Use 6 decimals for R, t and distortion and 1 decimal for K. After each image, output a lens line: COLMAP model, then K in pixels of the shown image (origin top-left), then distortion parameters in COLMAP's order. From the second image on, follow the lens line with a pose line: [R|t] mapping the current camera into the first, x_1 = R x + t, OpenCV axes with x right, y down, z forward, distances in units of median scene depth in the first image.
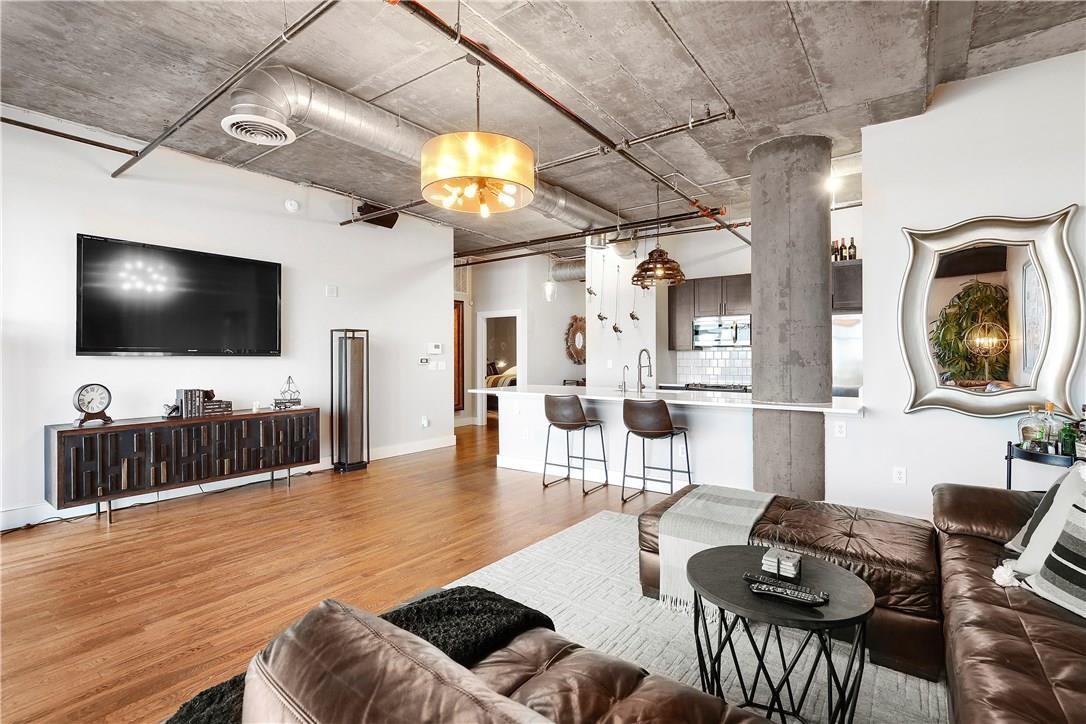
lens RADIAL K [[507.7, 0, 545.5], [0, 507.7, 358.1], [0, 0, 1]] dist [-0.006985, -0.000232]
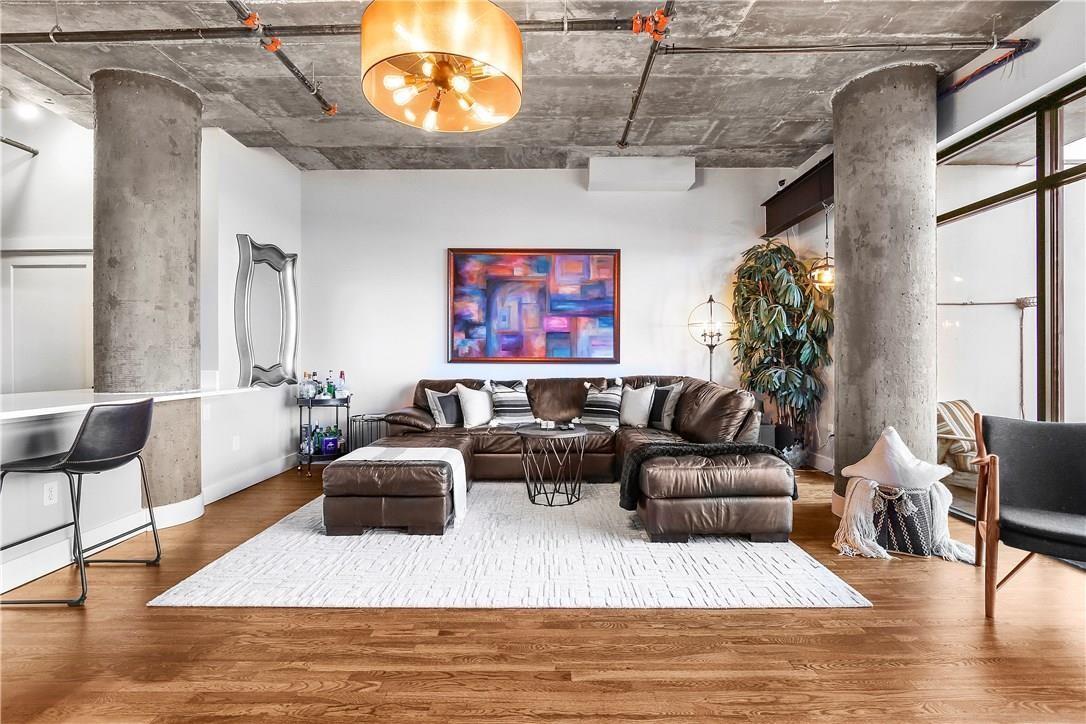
lens RADIAL K [[507.7, 0, 545.5], [0, 507.7, 358.1], [0, 0, 1]] dist [-0.006985, -0.000232]
pose [[-0.581590, 0.002437, 0.813479, -0.608640], [0.003380, 0.999994, -0.000579, 0.034129], [-0.813475, 0.002413, -0.581594, 0.998081]]
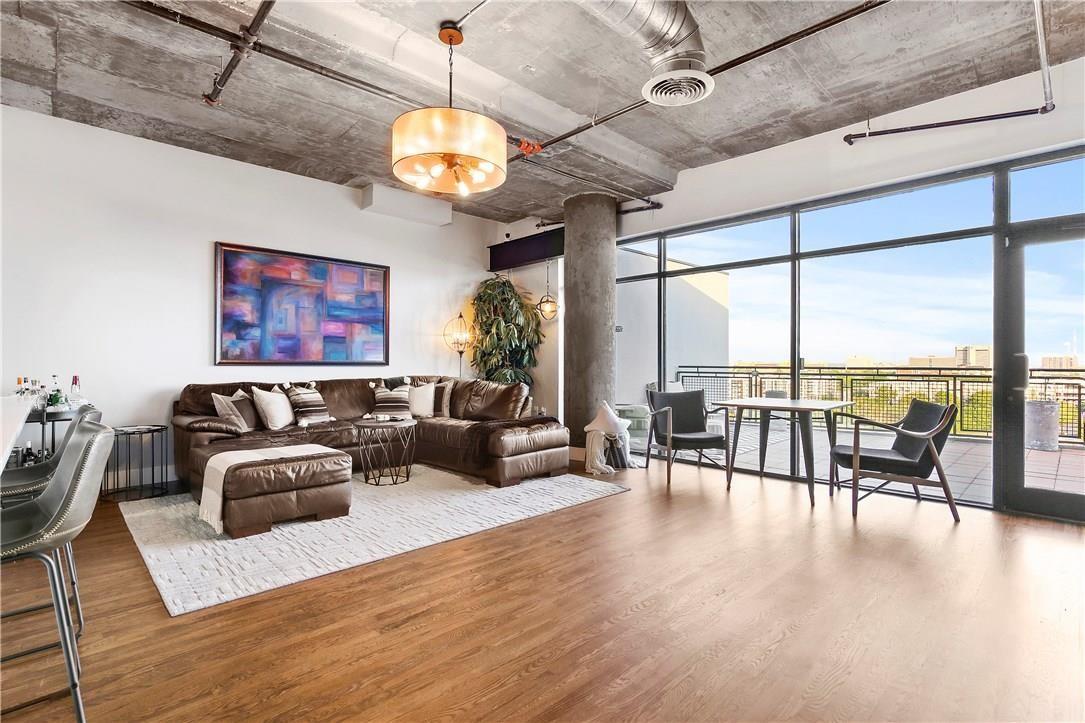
lens RADIAL K [[512.9, 0, 539.6], [0, 512.9, 361.2], [0, 0, 1]] dist [-0.000466, 0.000040]
pose [[-0.981382, 0.000003, 0.192064, -0.380524], [-0.000107, 1.000000, -0.000561, 0.035263], [-0.192064, -0.000571, -0.981382, 1.504111]]
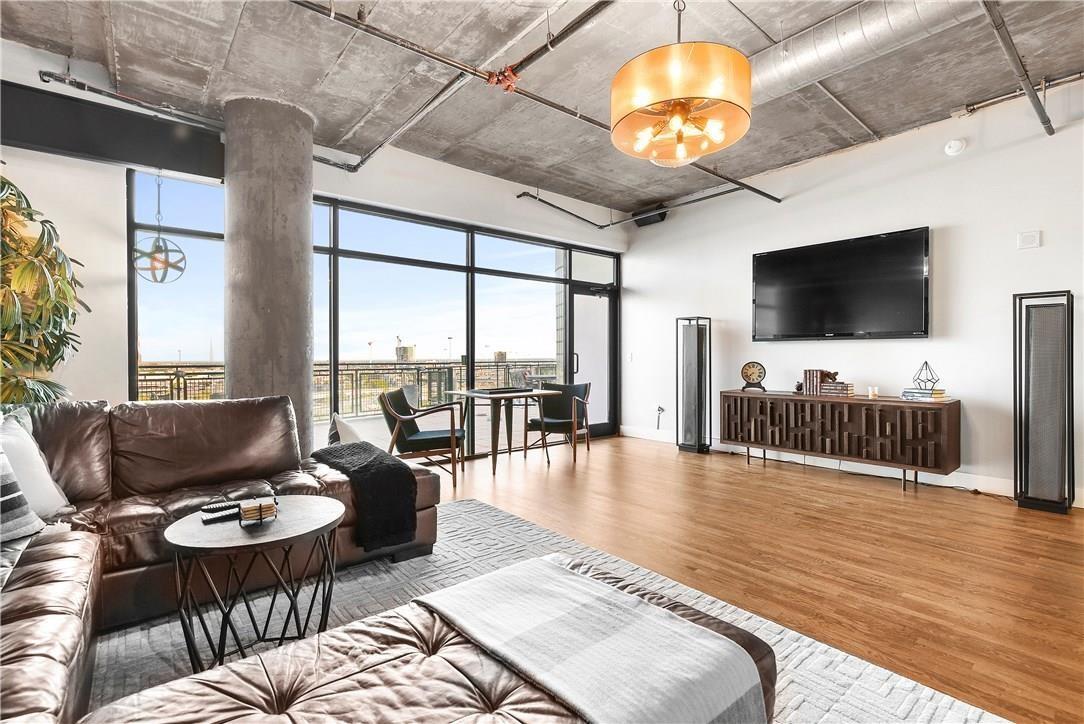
lens RADIAL K [[506.8, 0, 544.5], [0, 506.8, 358.1], [0, 0, 1]] dist [-0.006985, -0.000232]
pose [[-0.257008, 0.005511, -0.966394, 0.563092], [0.002829, 0.999984, 0.004950, 0.030735], [0.966405, -0.001462, -0.257019, 0.766689]]
